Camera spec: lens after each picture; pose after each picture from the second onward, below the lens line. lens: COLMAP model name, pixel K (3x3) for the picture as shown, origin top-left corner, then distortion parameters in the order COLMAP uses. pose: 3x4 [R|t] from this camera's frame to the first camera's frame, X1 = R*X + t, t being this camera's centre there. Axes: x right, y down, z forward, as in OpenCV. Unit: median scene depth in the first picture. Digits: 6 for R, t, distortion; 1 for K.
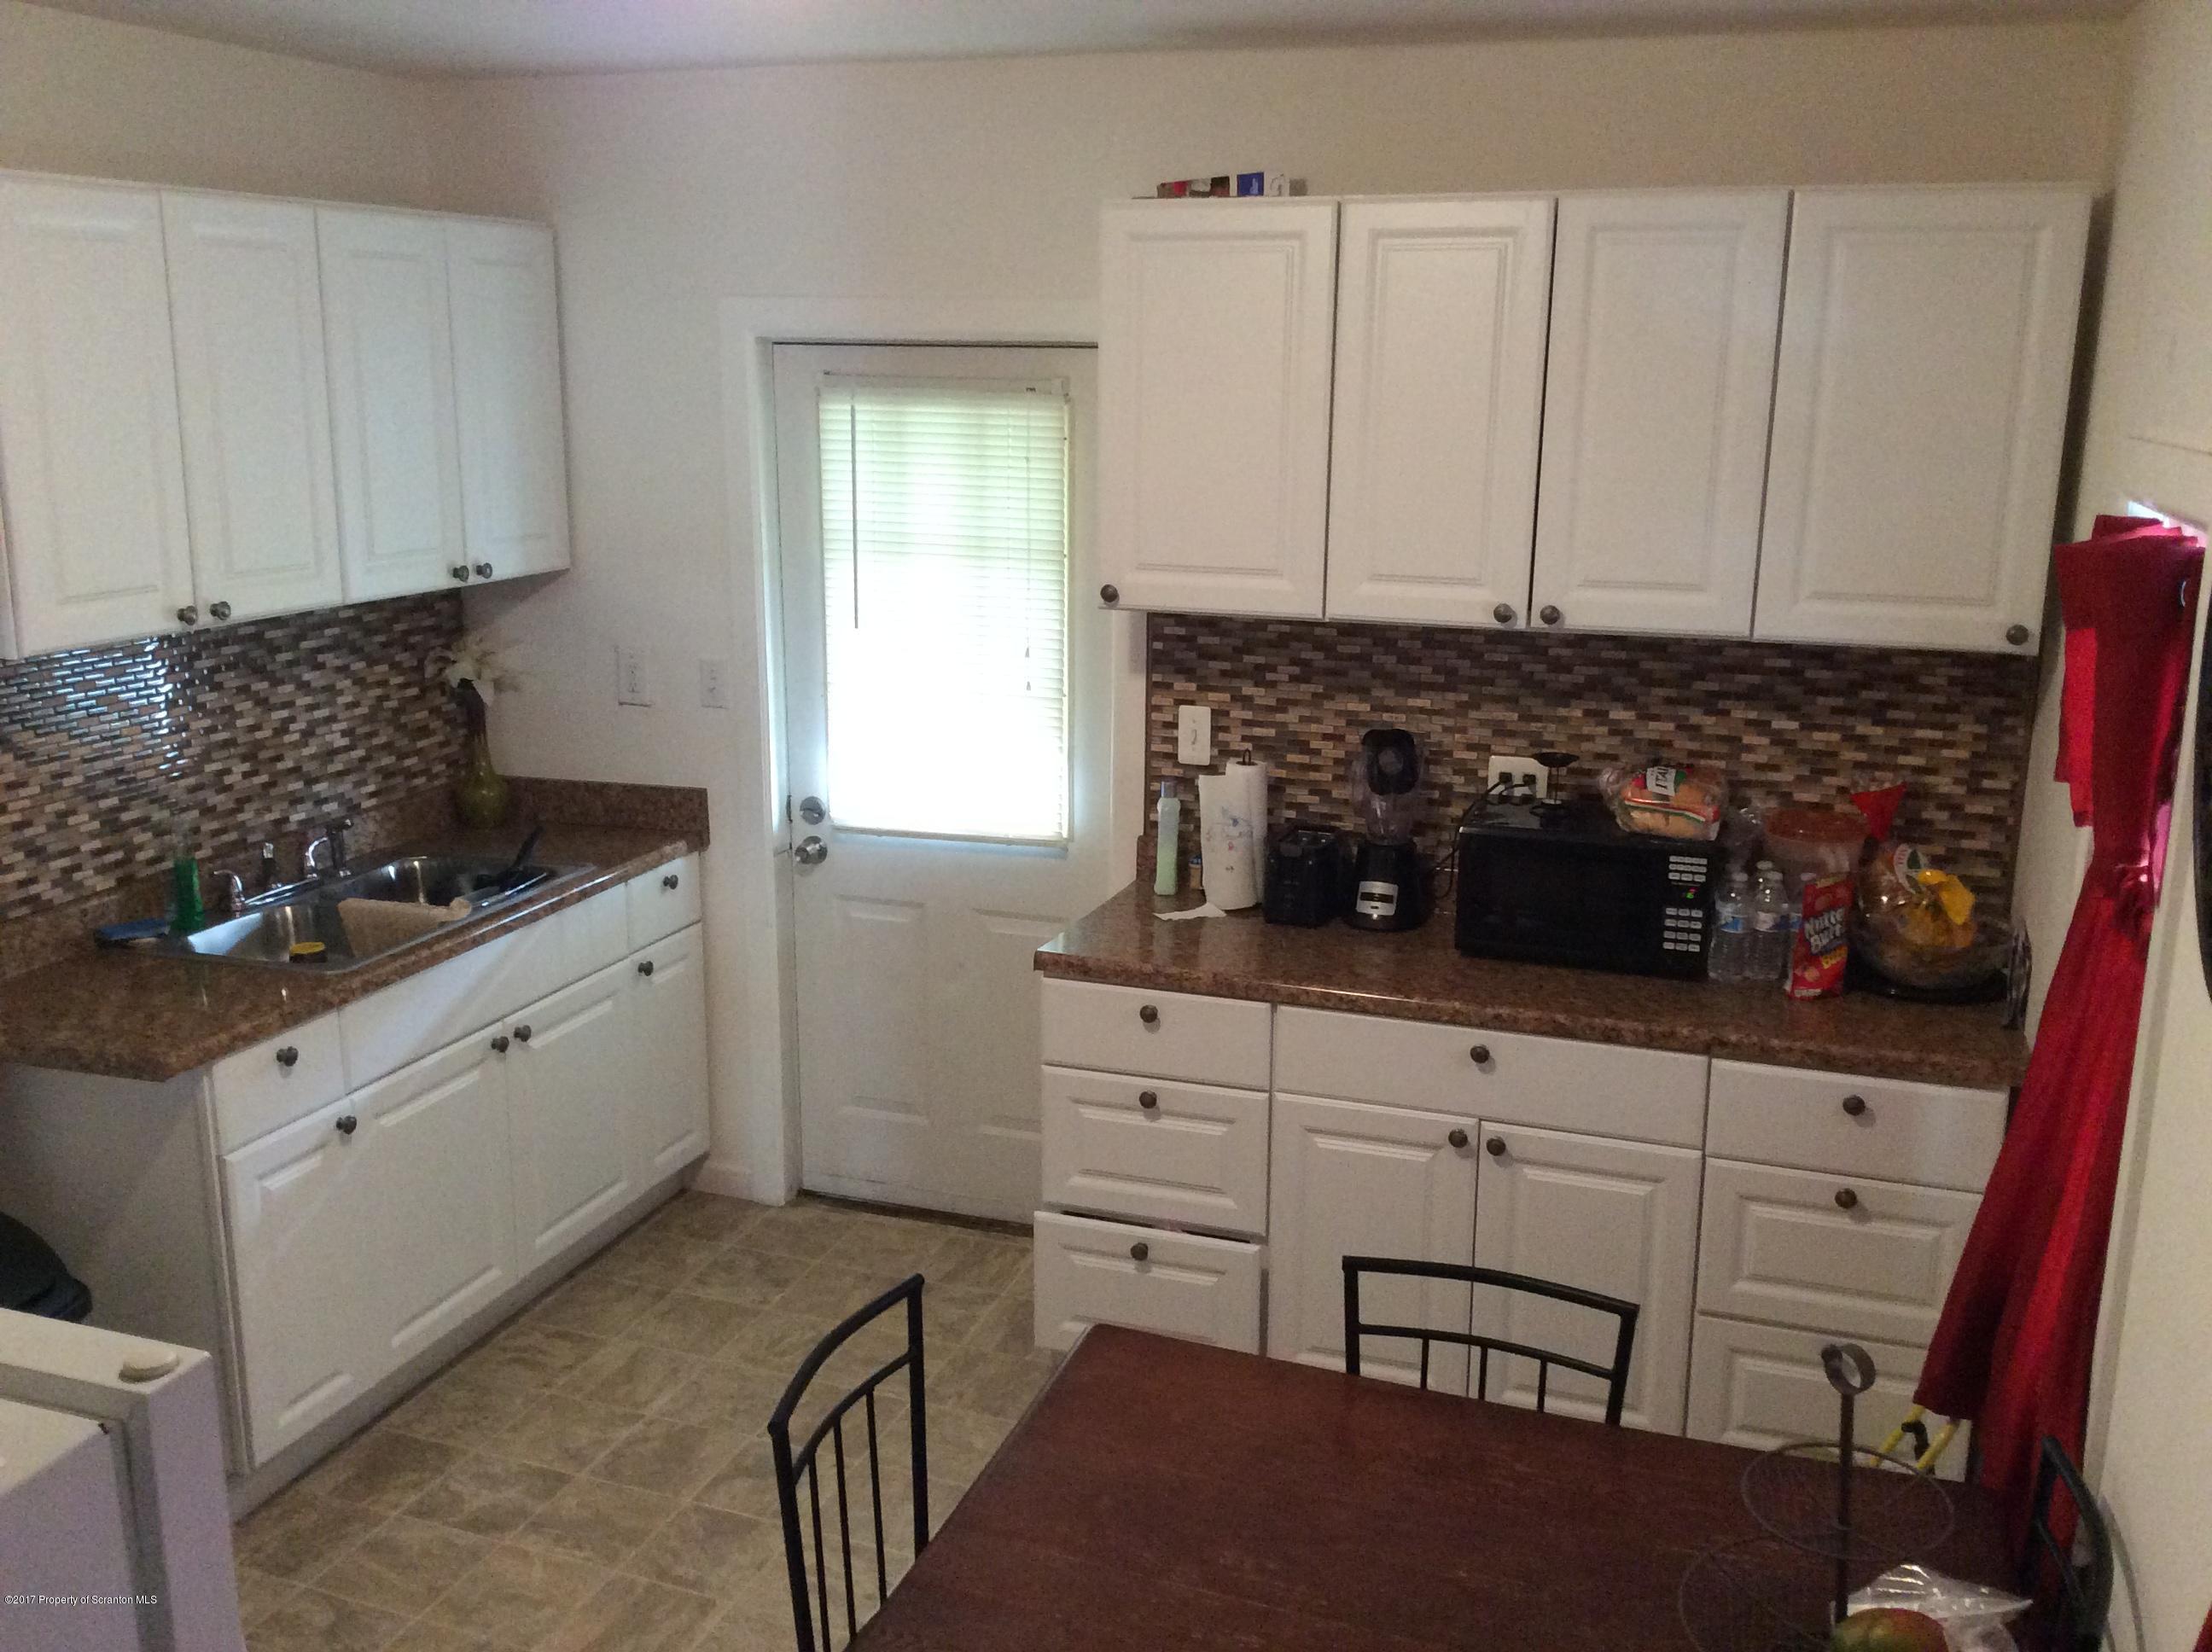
lens RADIAL K [[2010.2, 0, 1114.1], [0, 2010.2, 843.7], [0, 0, 1]] dist [0.153868, -0.325295]
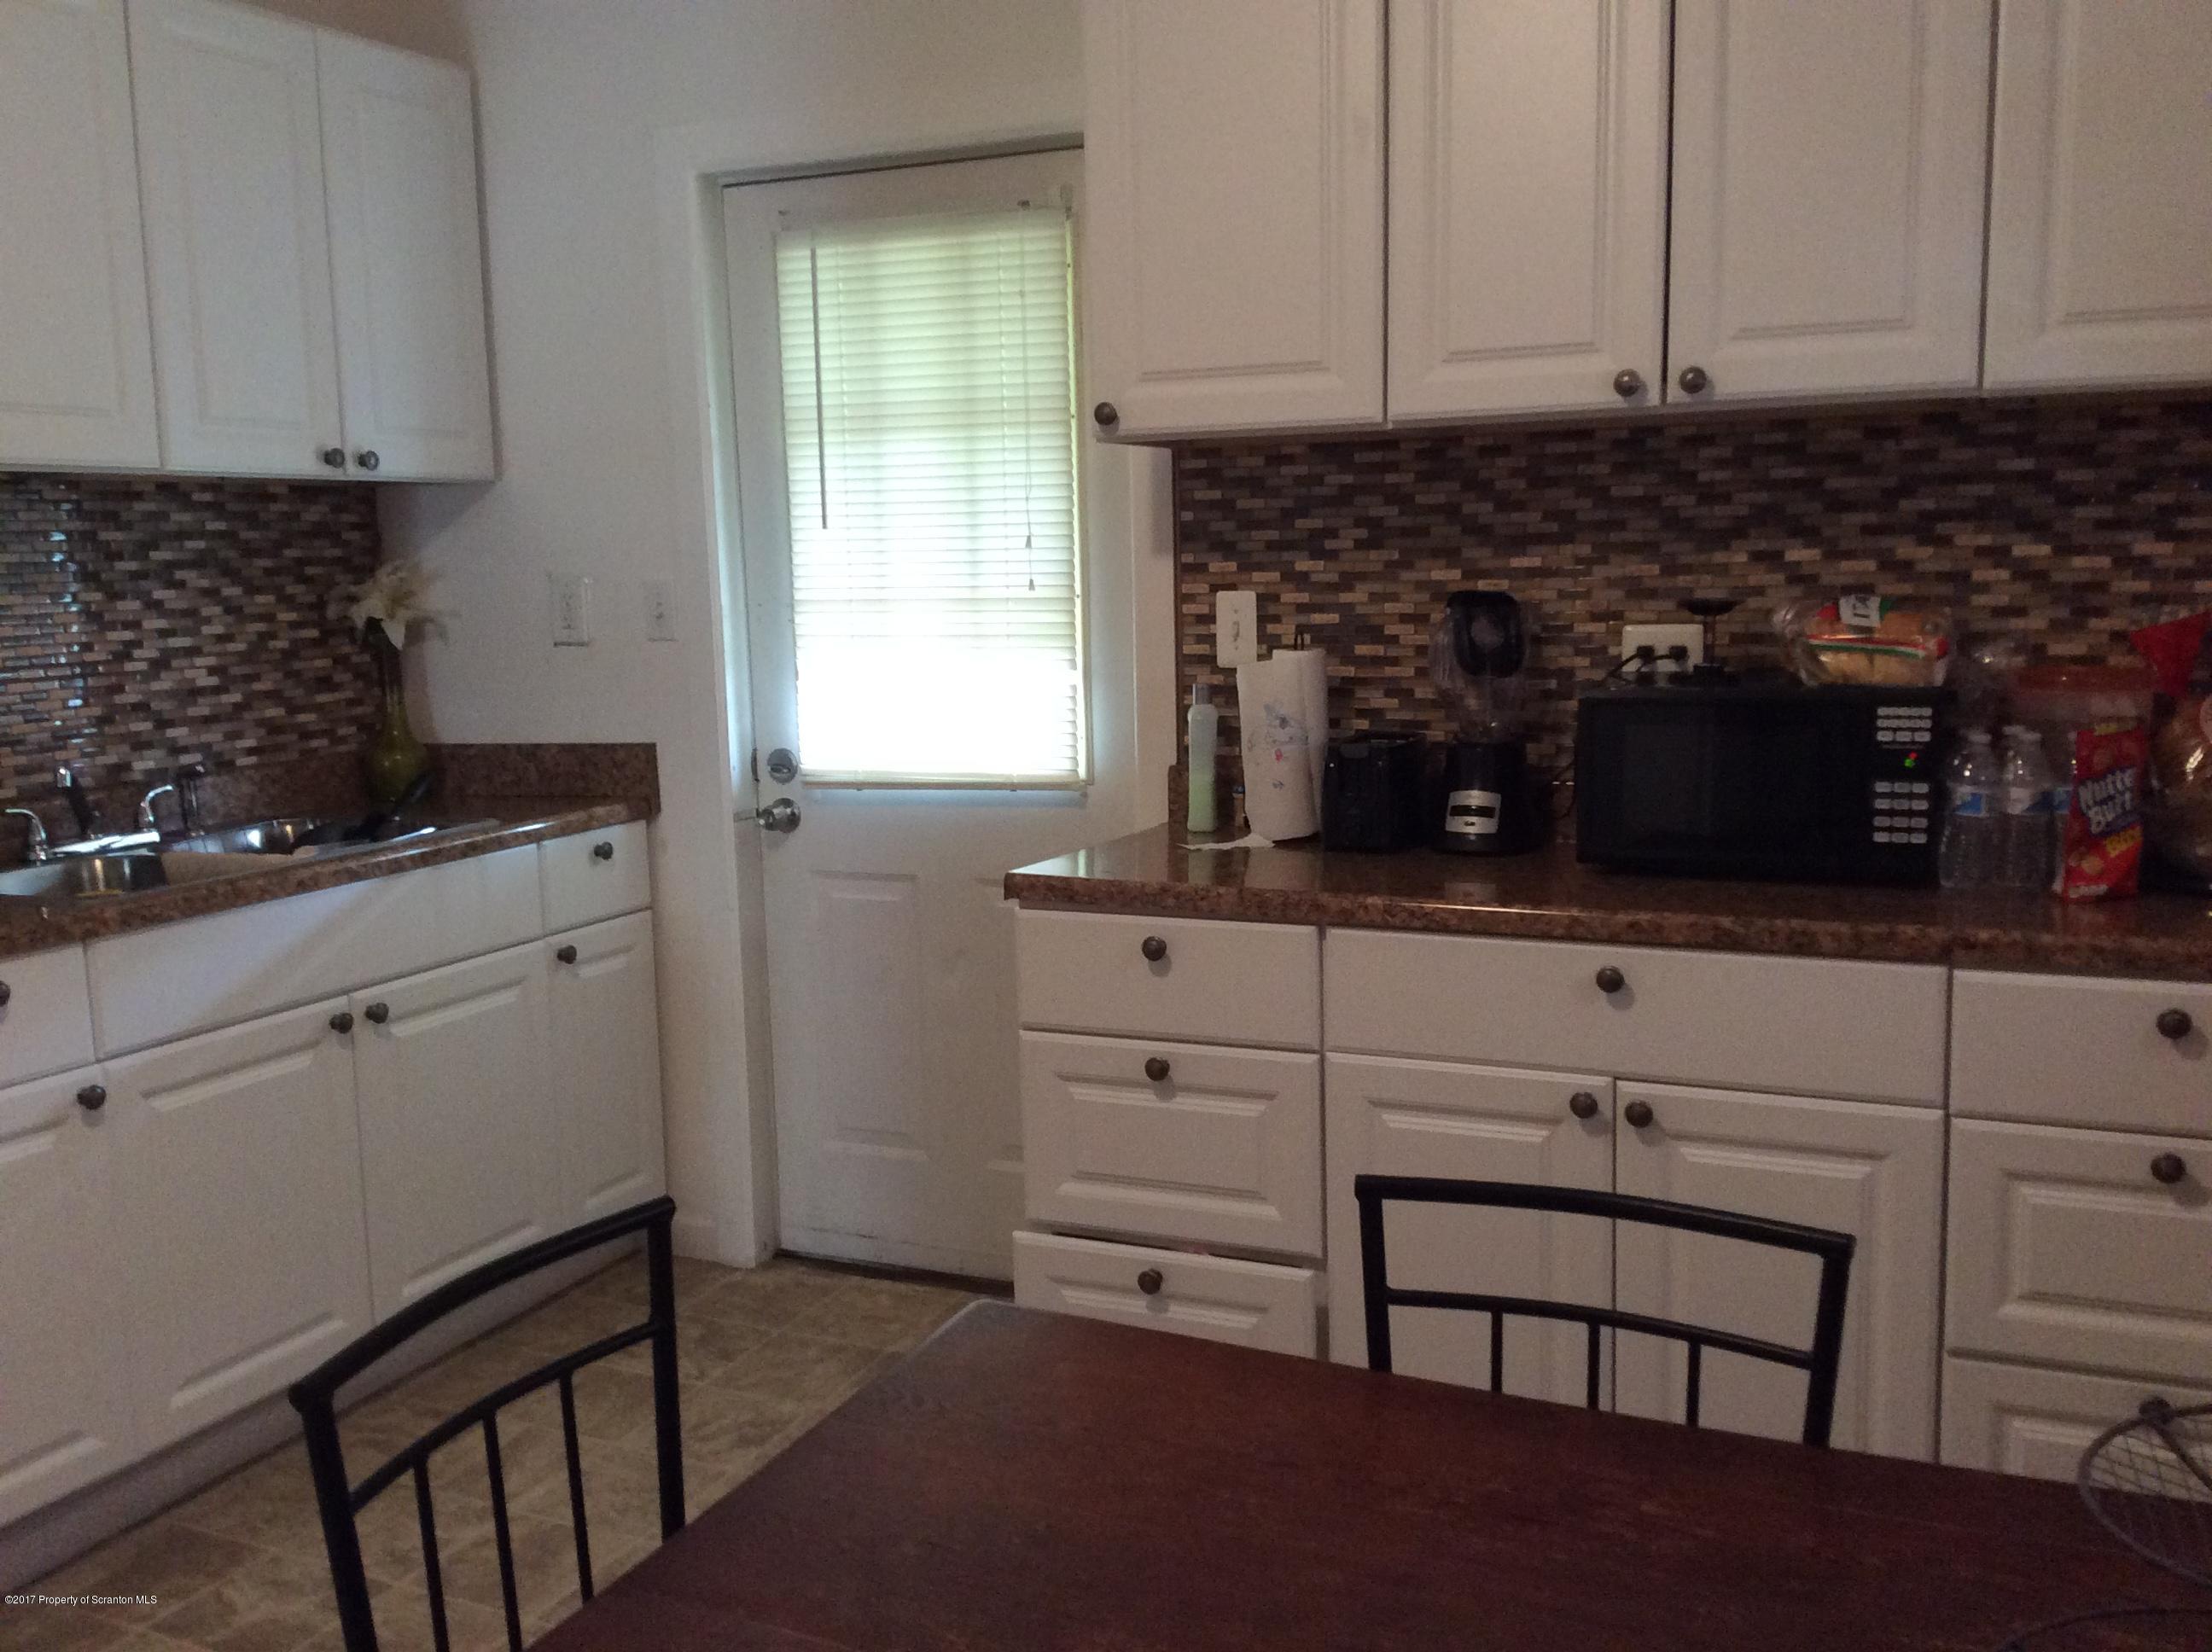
lens RADIAL K [[2000.4, 0, 1113.1], [0, 2000.4, 839.2], [0, 0, 1]] dist [0.153170, -0.324429]
pose [[0.995945, -0.017986, -0.088150, 0.061603], [0.009652, 0.995519, -0.094072, 0.103077], [0.089447, 0.092840, 0.991655, 0.244562]]
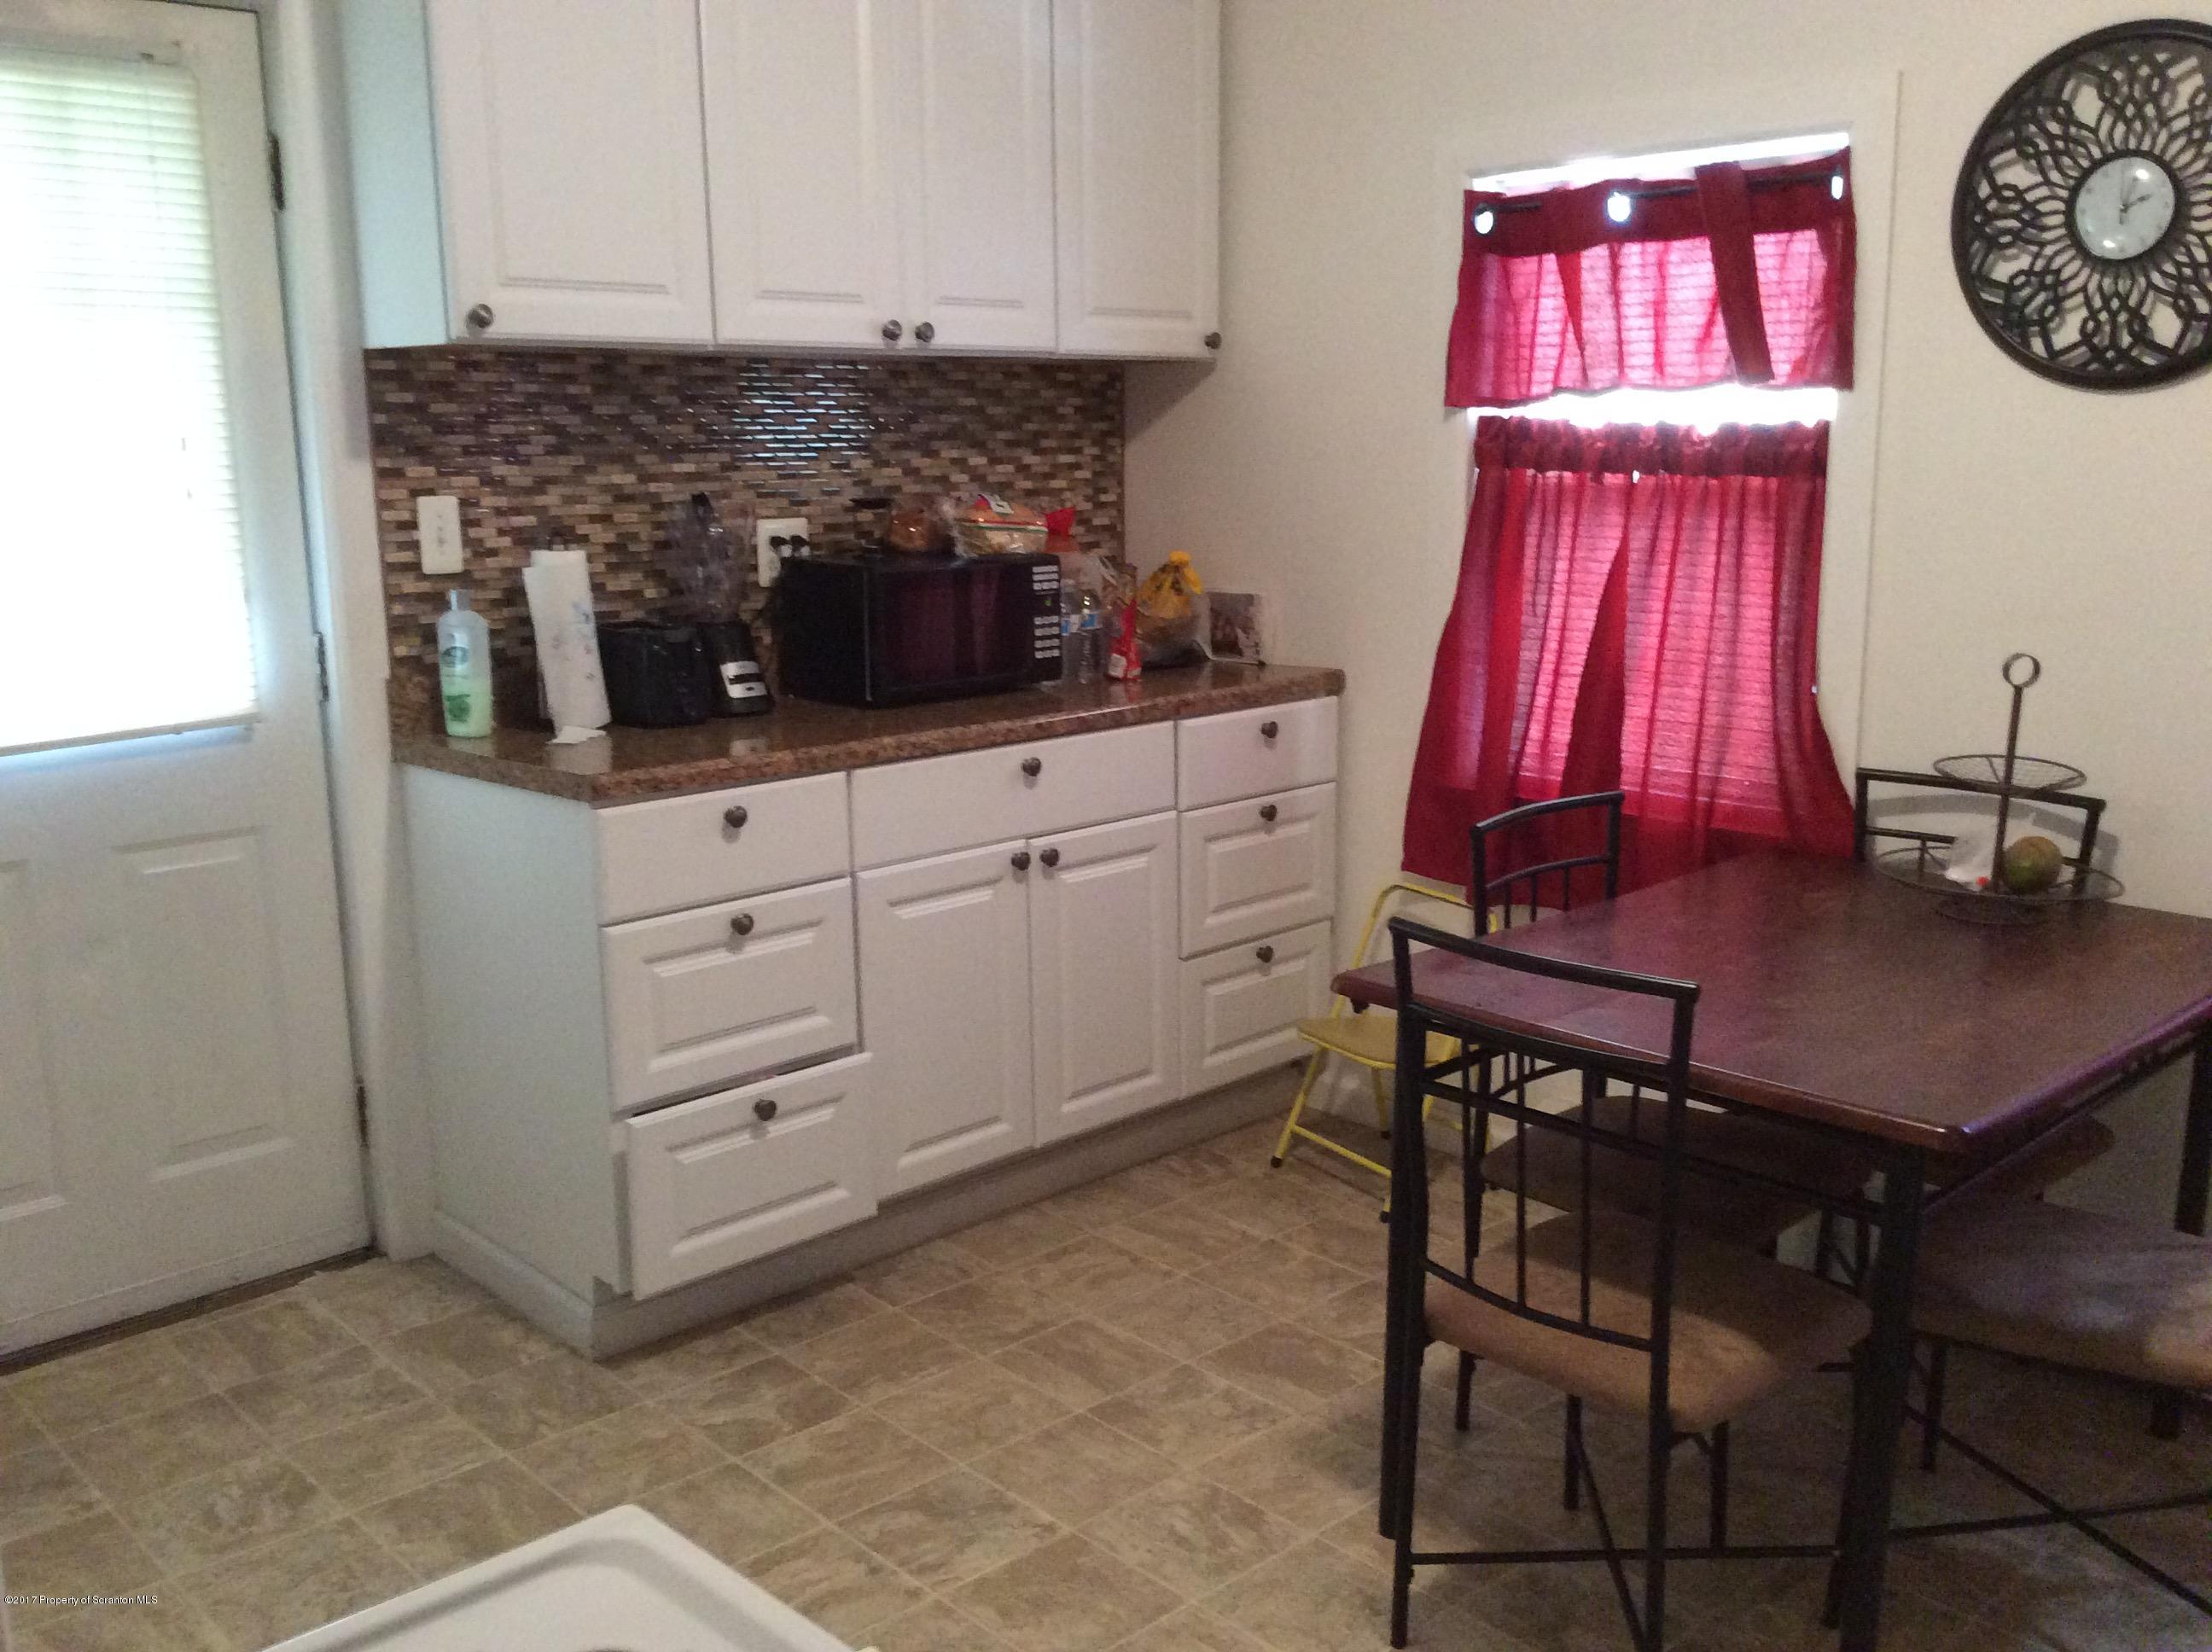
lens RADIAL K [[2015.3, 0, 1111.4], [0, 2015.3, 856.8], [0, 0, 1]] dist [0.117264, -0.232243]
pose [[0.435395, -0.202604, 0.877145, -0.584923], [0.225392, 0.967847, 0.111675, 0.038488], [-0.871567, 0.149079, 0.467061, 0.441924]]
